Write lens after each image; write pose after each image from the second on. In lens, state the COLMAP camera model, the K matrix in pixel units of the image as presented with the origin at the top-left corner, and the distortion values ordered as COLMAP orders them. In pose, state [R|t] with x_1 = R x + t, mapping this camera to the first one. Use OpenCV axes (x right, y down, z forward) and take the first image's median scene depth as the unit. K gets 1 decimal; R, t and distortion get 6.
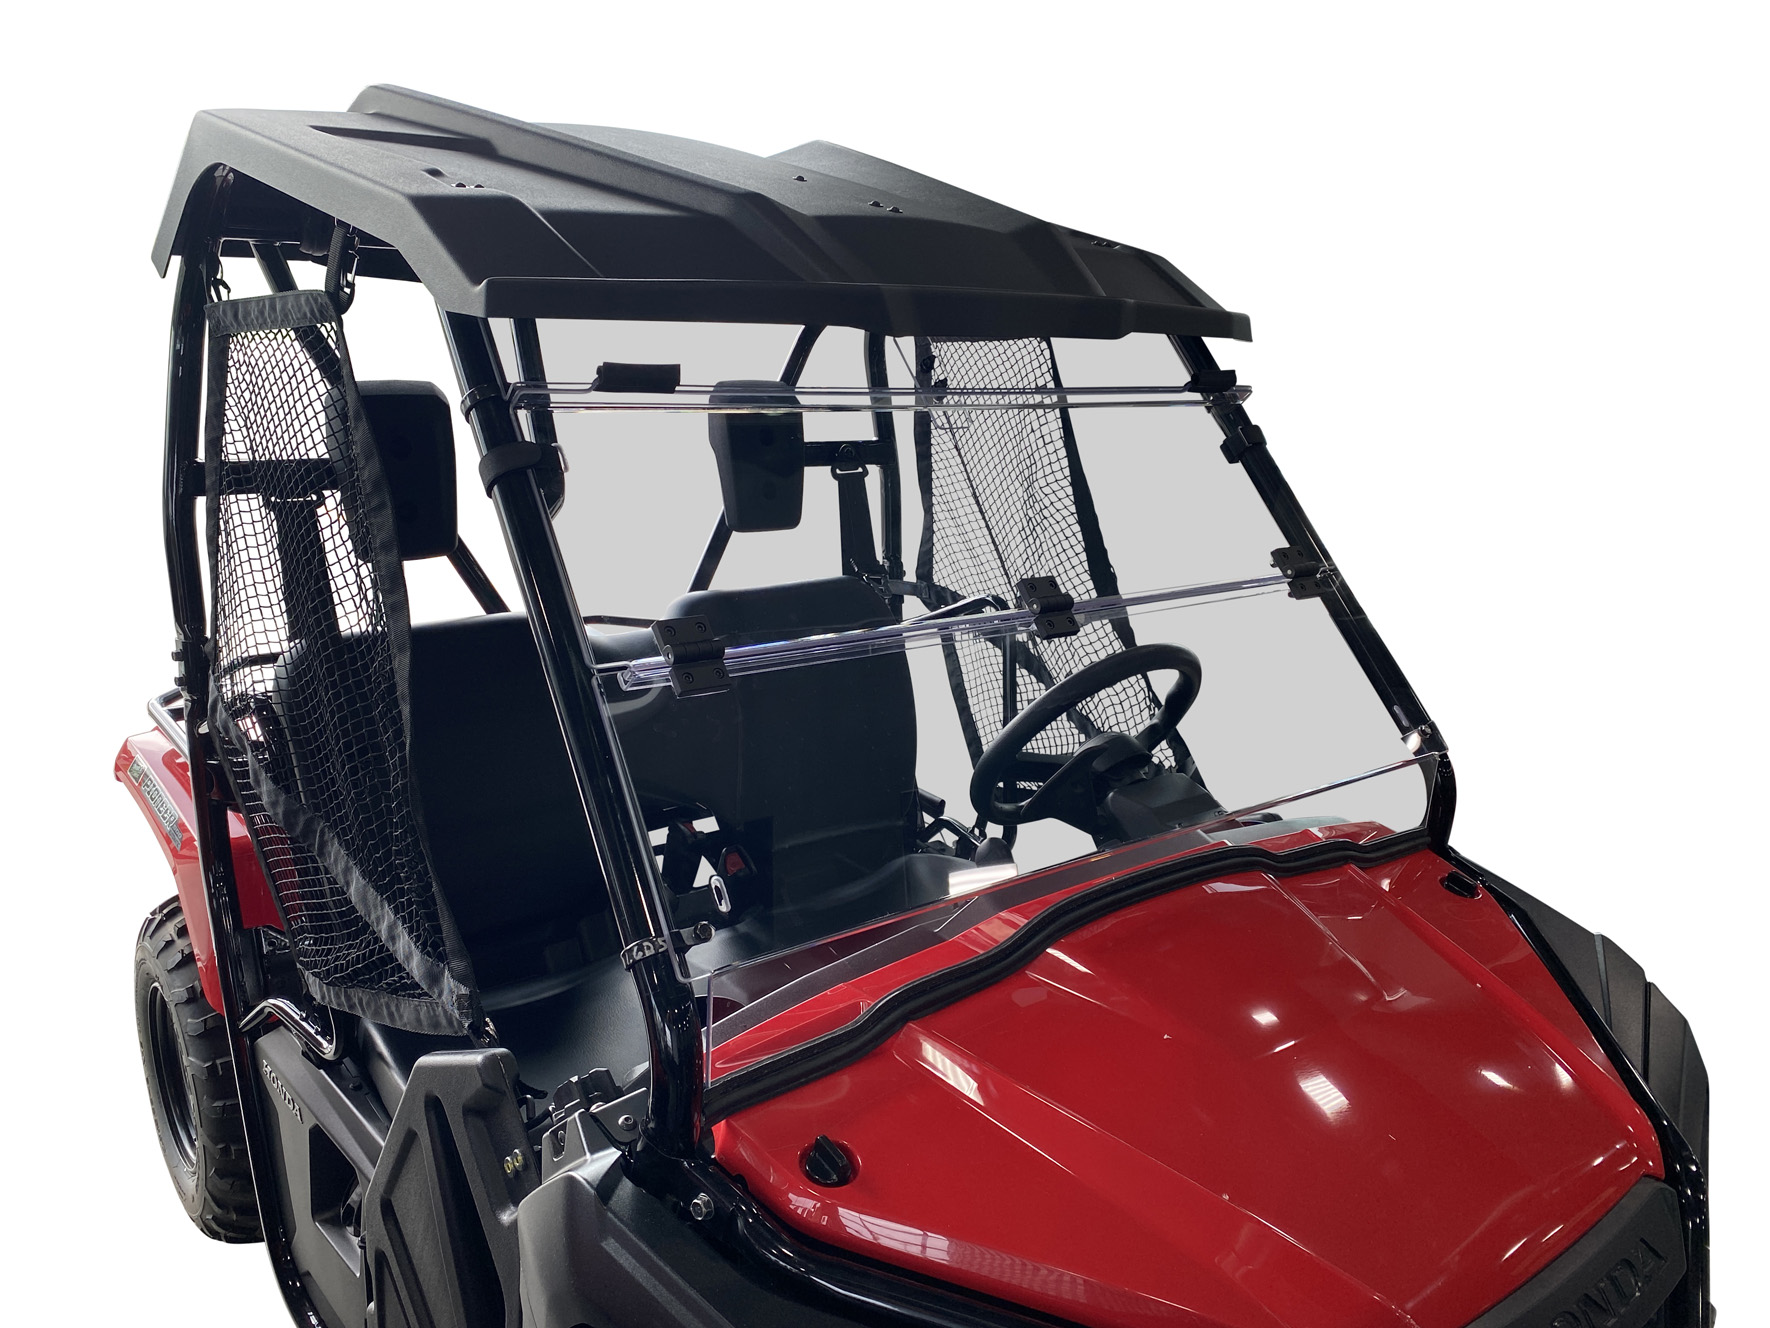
lens RADIAL K [[1424.6, 0, 886.2], [0, 1424.6, 668.0], [0, 0, 1]] dist [0.004675, 0.009017]
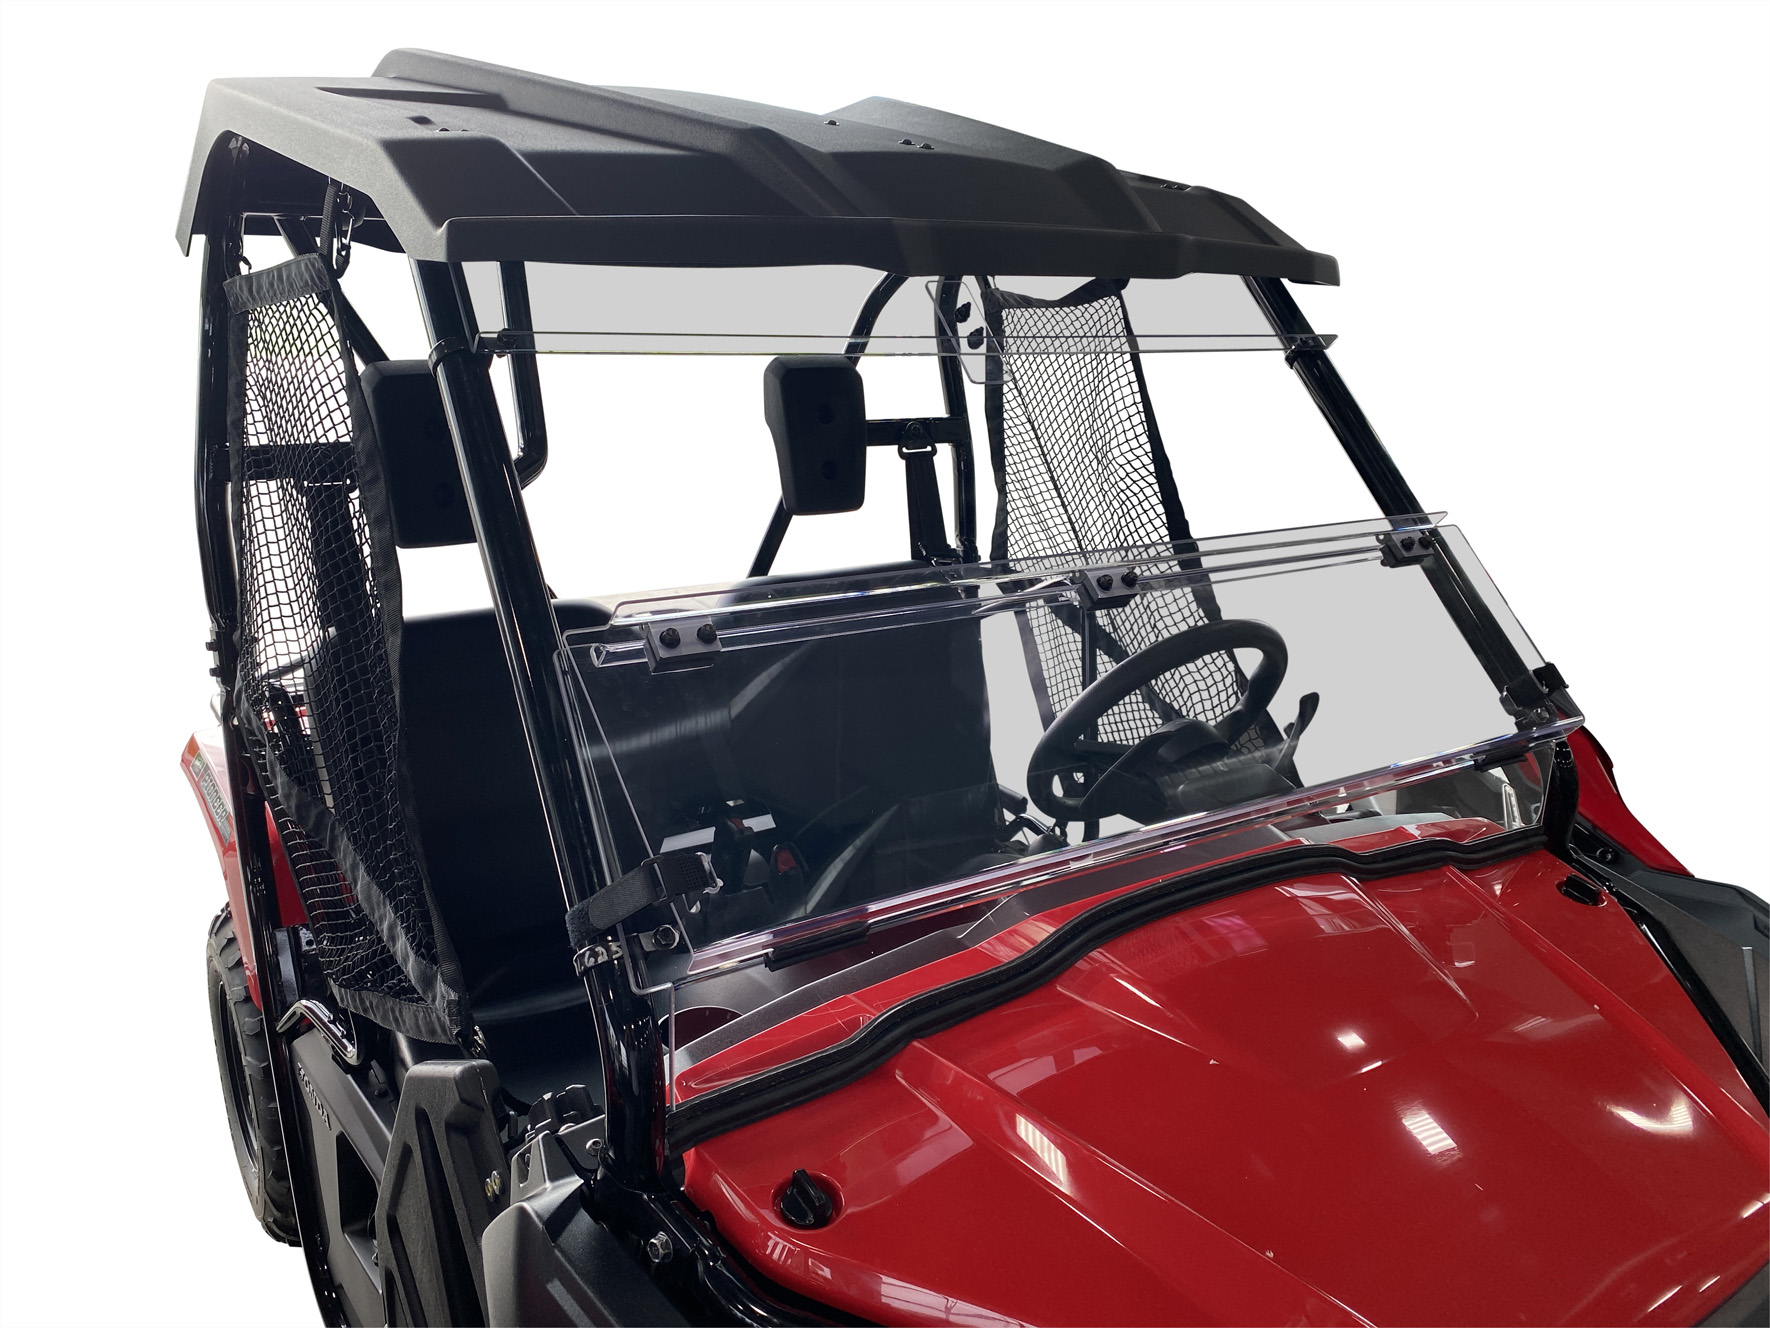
lens RADIAL K [[1420.9, 0, 885.3], [0, 1420.9, 662.1], [0, 0, 1]] dist [0.001737, 0.000330]
pose [[0.994943, -0.008822, -0.100055, 0.064331], [0.008095, 0.999938, -0.007670, 0.015017], [0.100117, 0.006821, 0.994952, 0.087367]]
